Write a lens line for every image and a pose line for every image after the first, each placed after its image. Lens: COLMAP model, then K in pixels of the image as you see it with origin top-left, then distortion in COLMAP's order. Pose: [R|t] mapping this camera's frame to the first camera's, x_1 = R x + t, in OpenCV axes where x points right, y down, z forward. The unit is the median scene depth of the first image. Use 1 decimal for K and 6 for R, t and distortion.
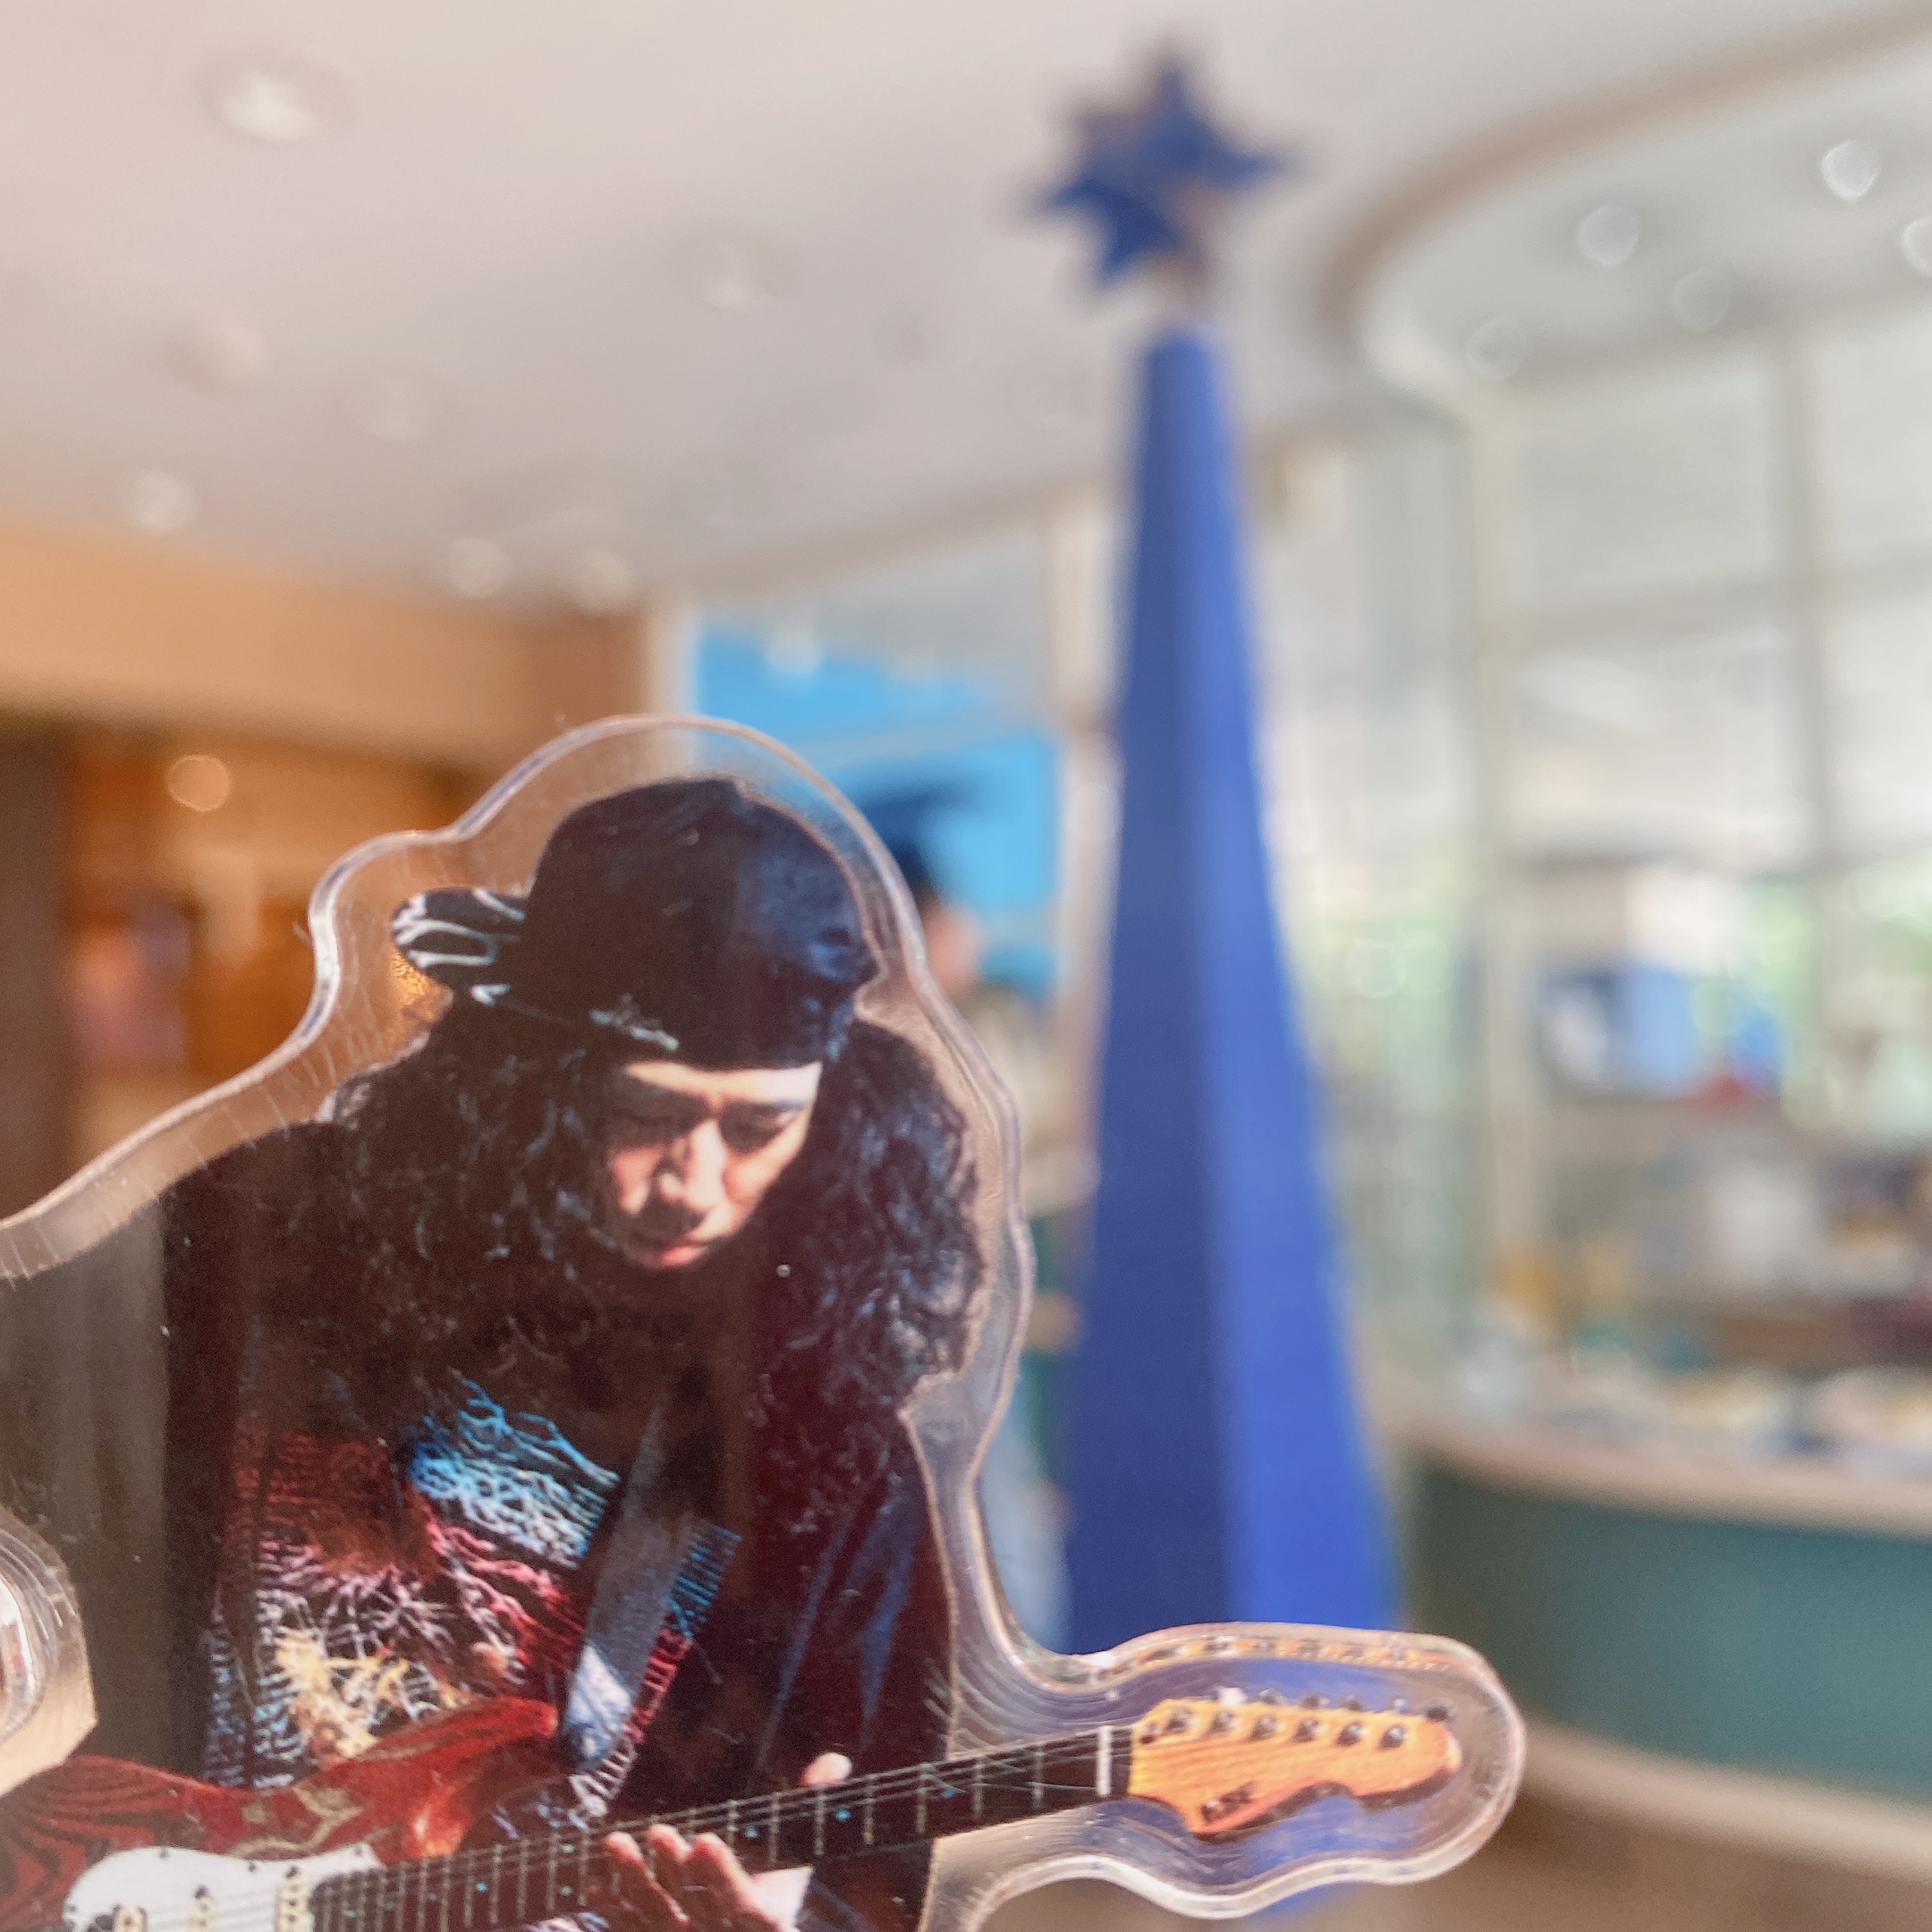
lens RADIAL K [[1972.6, 0, 966.0], [0, 1972.6, 966.1], [0, 0, 1]] dist [-0.007176, 0.000000]
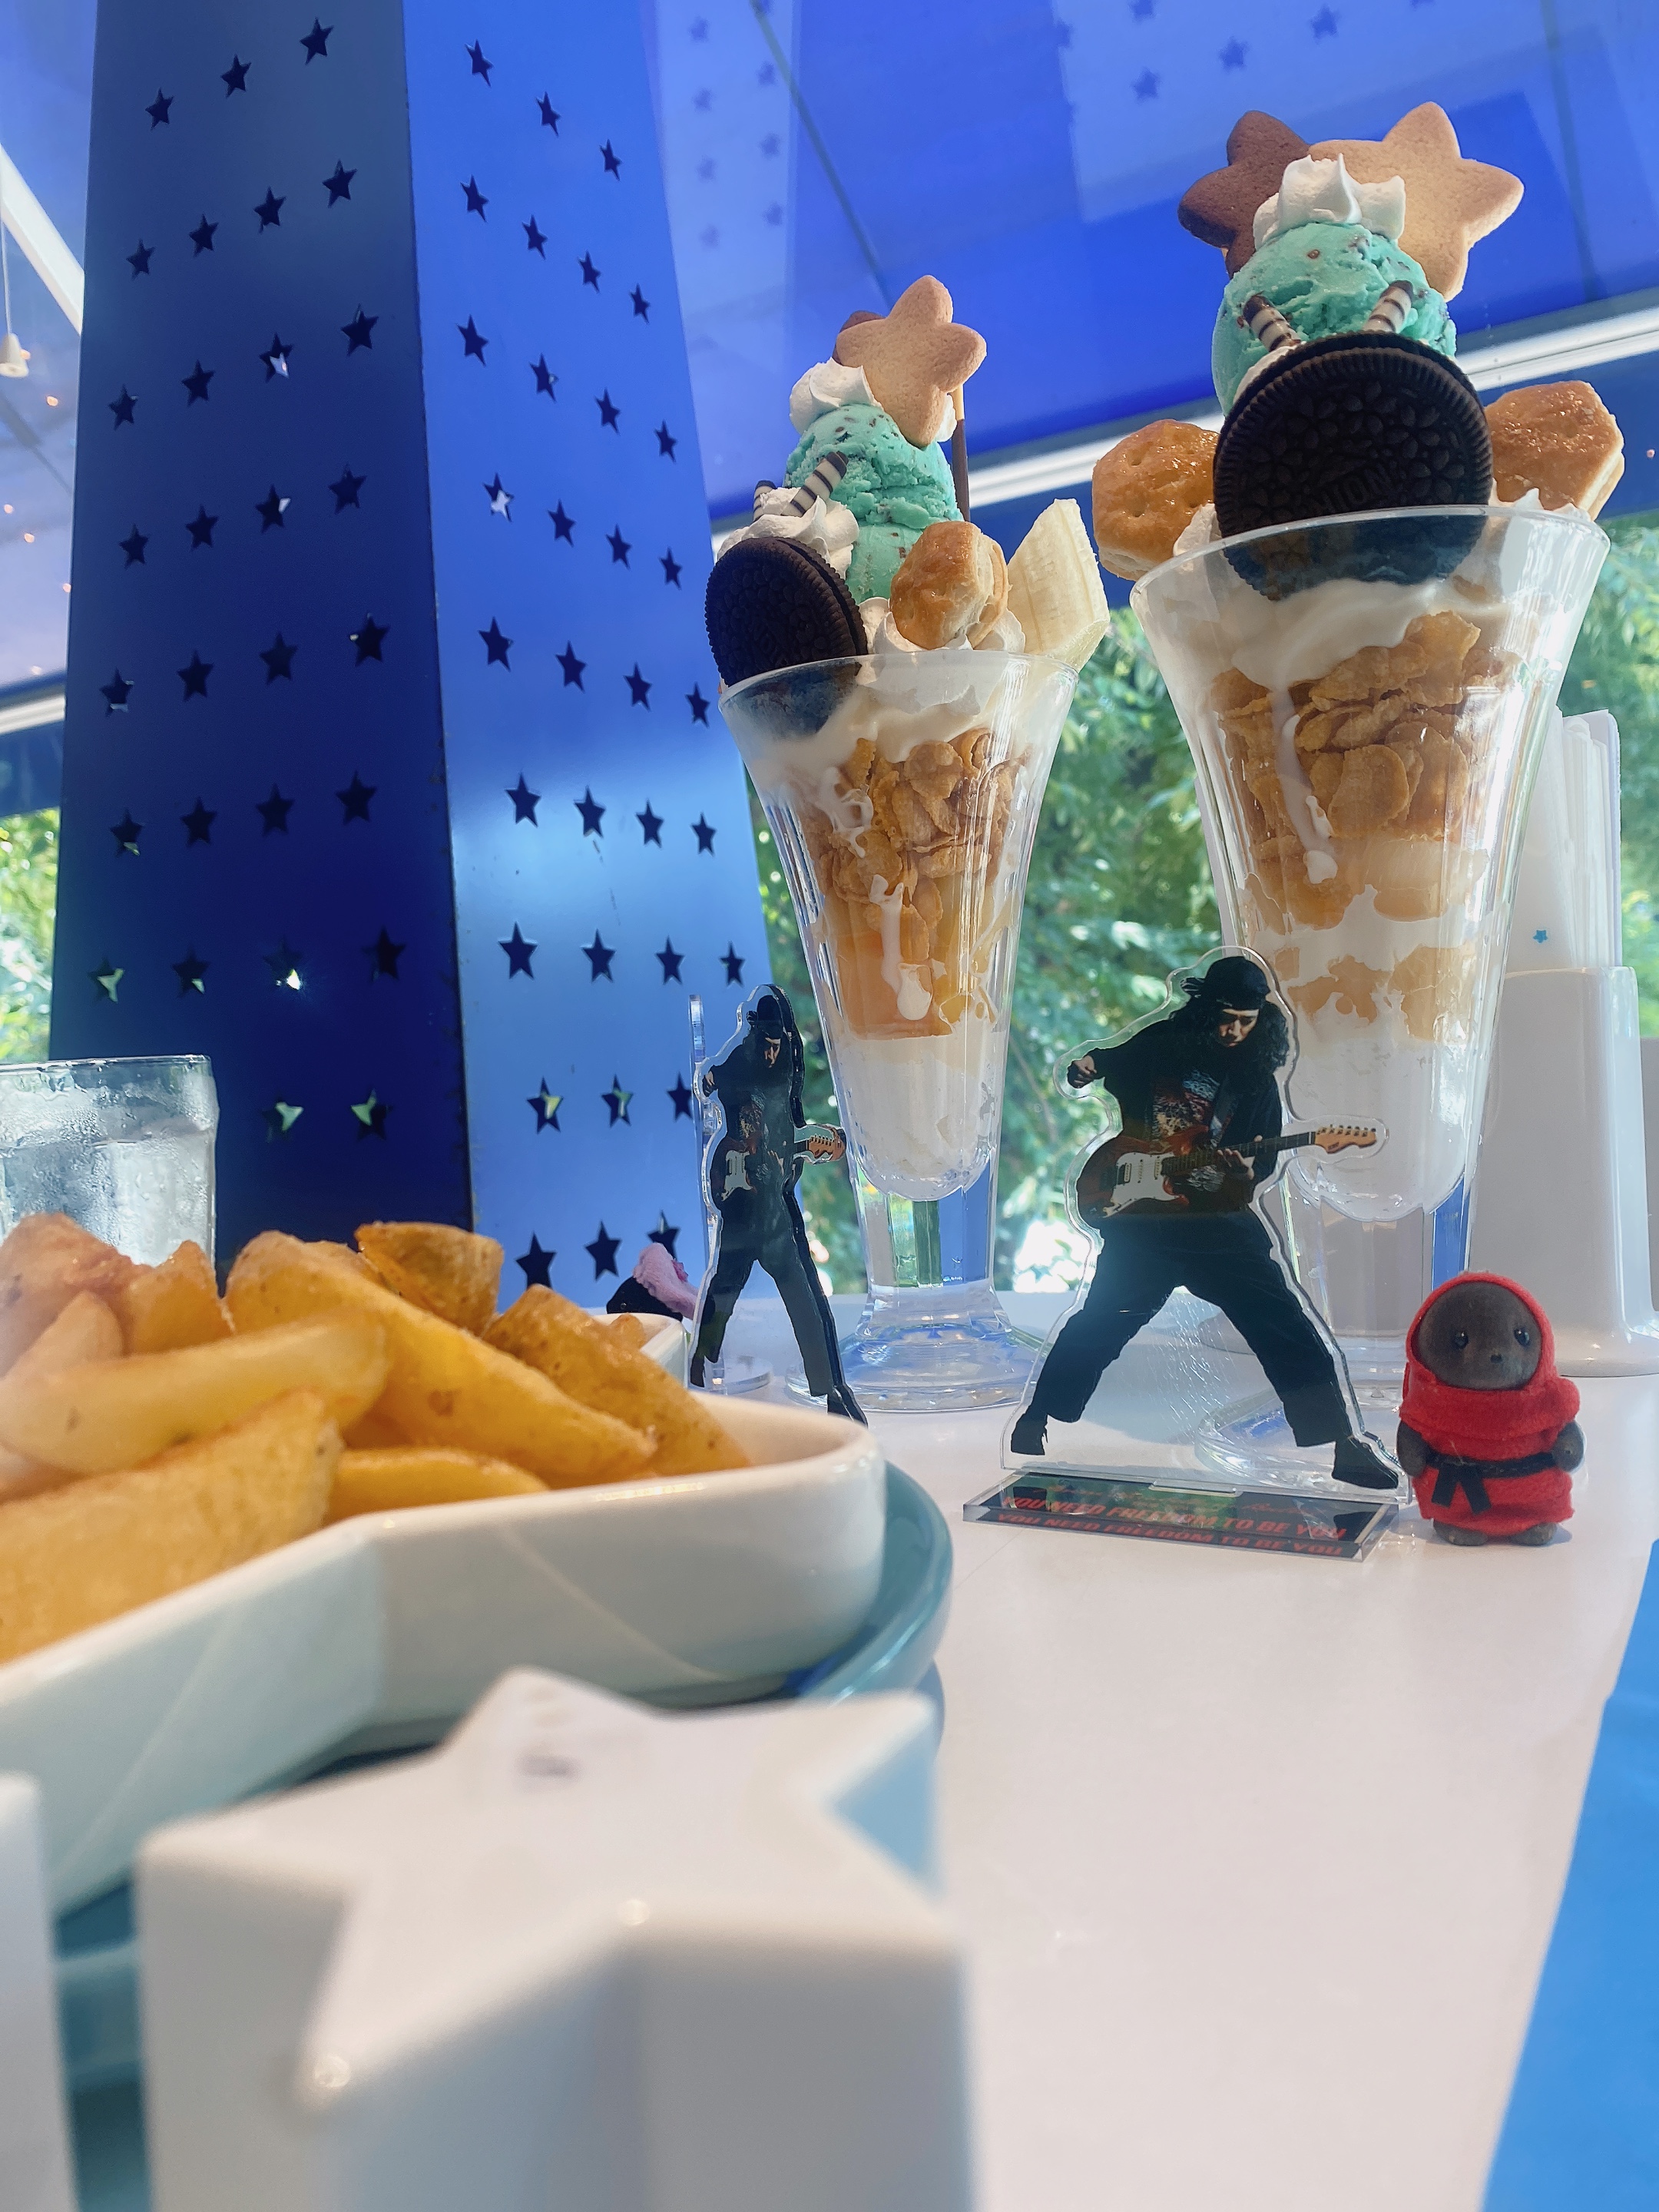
lens RADIAL K [[1676.9, 0, 829.9], [0, 1676.9, 1108.1], [0, 0, 1]] dist [-0.001363, -0.000085]
pose [[0.940178, 0.018228, -0.340196, 0.394503], [-0.003228, 0.998999, 0.044607, 0.118726], [0.340669, -0.040841, 0.939296, -3.785358]]
